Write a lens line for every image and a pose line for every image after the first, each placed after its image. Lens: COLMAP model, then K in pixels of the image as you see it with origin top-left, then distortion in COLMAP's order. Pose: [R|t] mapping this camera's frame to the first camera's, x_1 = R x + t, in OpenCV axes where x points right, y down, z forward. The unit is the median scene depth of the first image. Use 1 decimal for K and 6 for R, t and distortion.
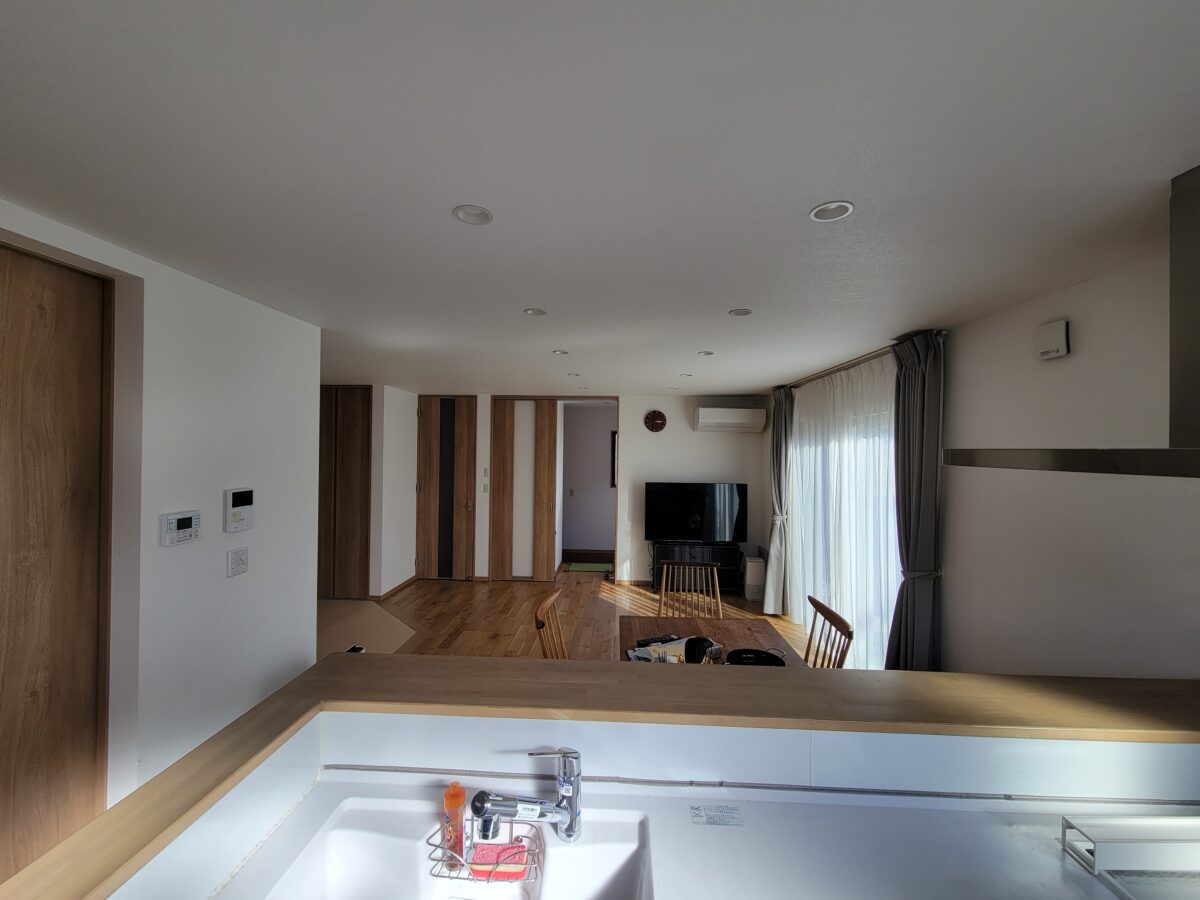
lens RADIAL K [[488.6, 0, 599.3], [0, 488.6, 445.6], [0, 0, 1]] dist [-0.000107, -0.000362]
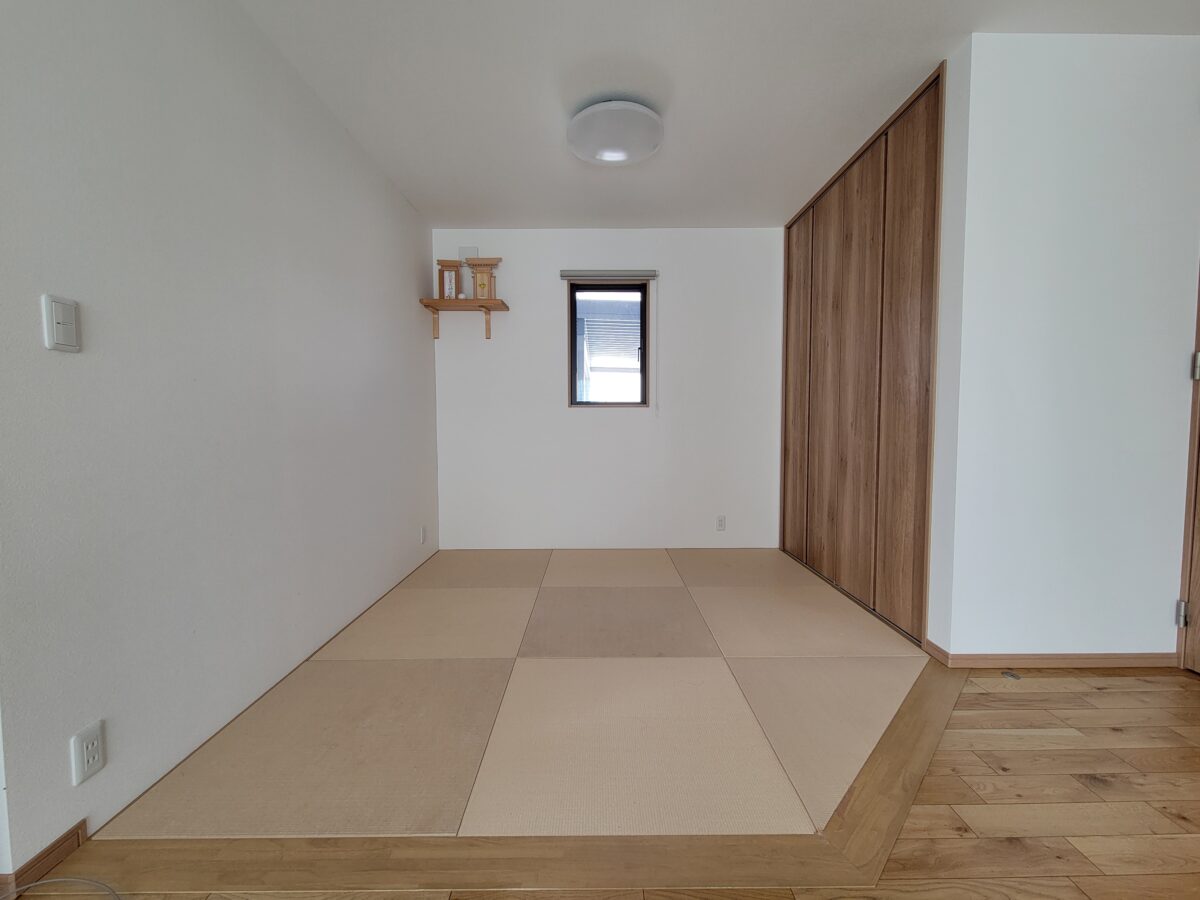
lens RADIAL K [[488.6, 0, 604.6], [0, 488.6, 448.0], [0, 0, 1]] dist [-0.000107, -0.000362]
pose [[0.059425, 0.039169, -0.997464, -0.195949], [-0.003132, 0.999232, 0.039052, 0.250072], [0.998228, 0.000803, 0.059502, 1.256963]]
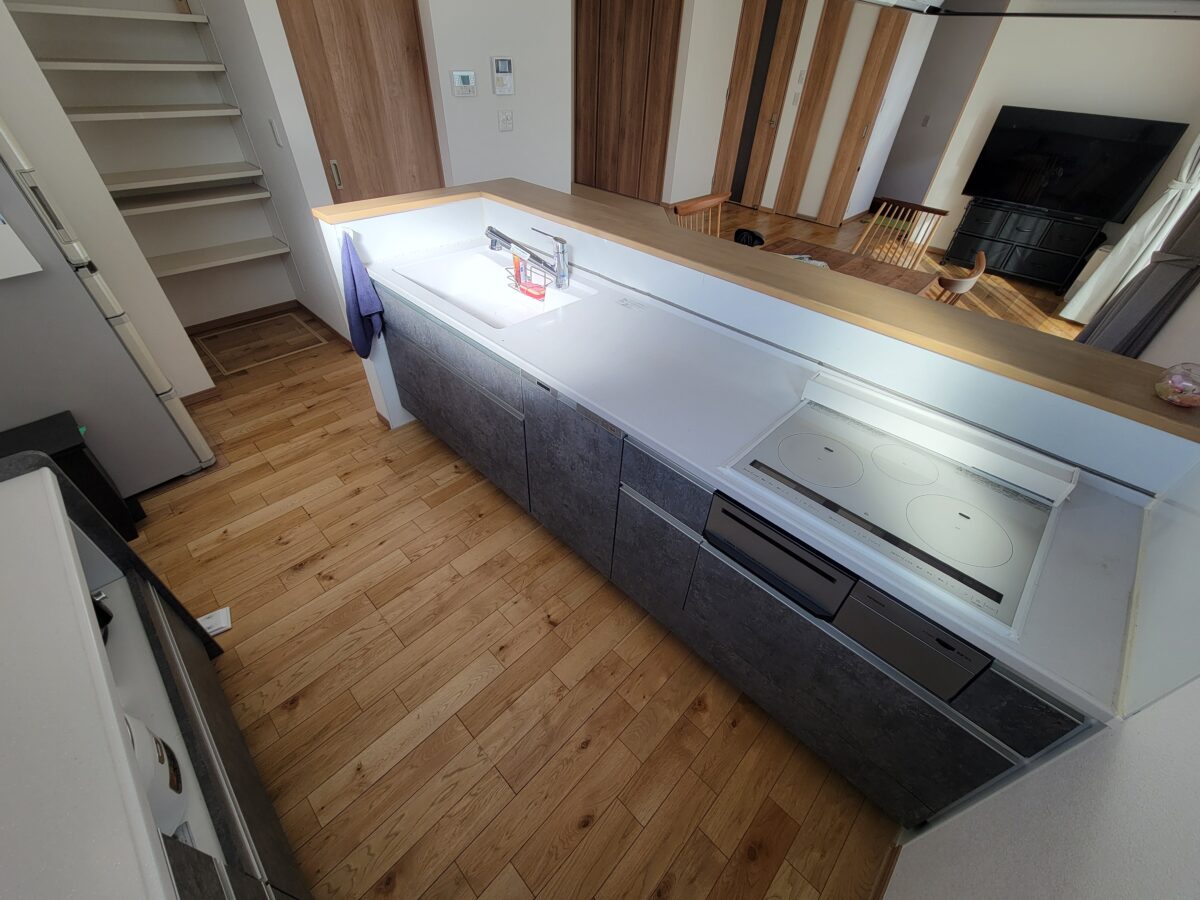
lens RADIAL K [[488.6, 0, 597.6], [0, 488.6, 447.6], [0, 0, 1]] dist [-0.000107, -0.000362]
pose [[0.745888, 0.438208, -0.501623, 0.434101], [-0.024369, 0.770556, 0.636906, 0.038295], [0.665626, -0.462837, 0.585427, -0.083462]]
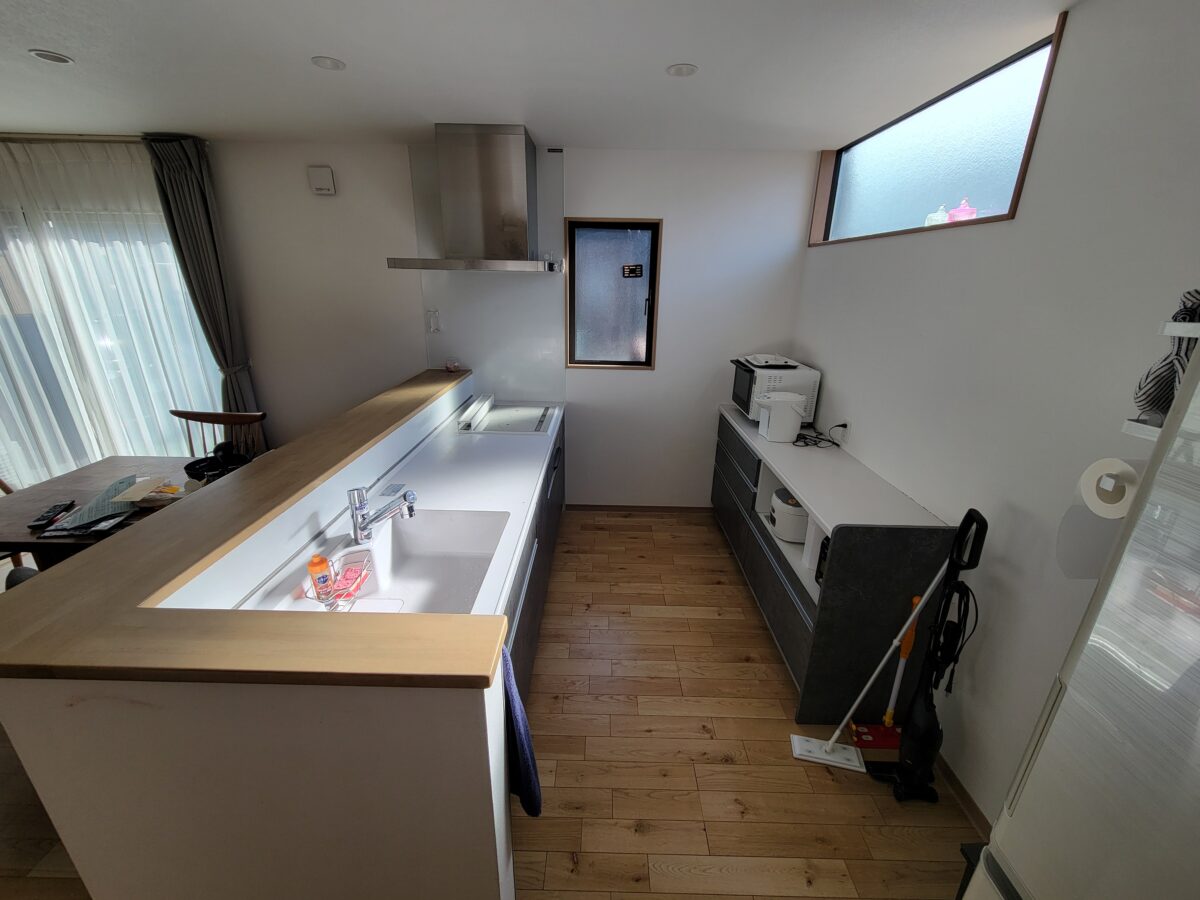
lens RADIAL K [[488.6, 0, 600.5], [0, 488.6, 445.6], [0, 0, 1]] dist [-0.000107, -0.000362]
pose [[-0.037352, -0.339269, 0.939947, -0.489222], [-0.026415, 0.940610, 0.338459, 0.010452], [-0.998953, -0.012186, -0.044095, 0.136174]]
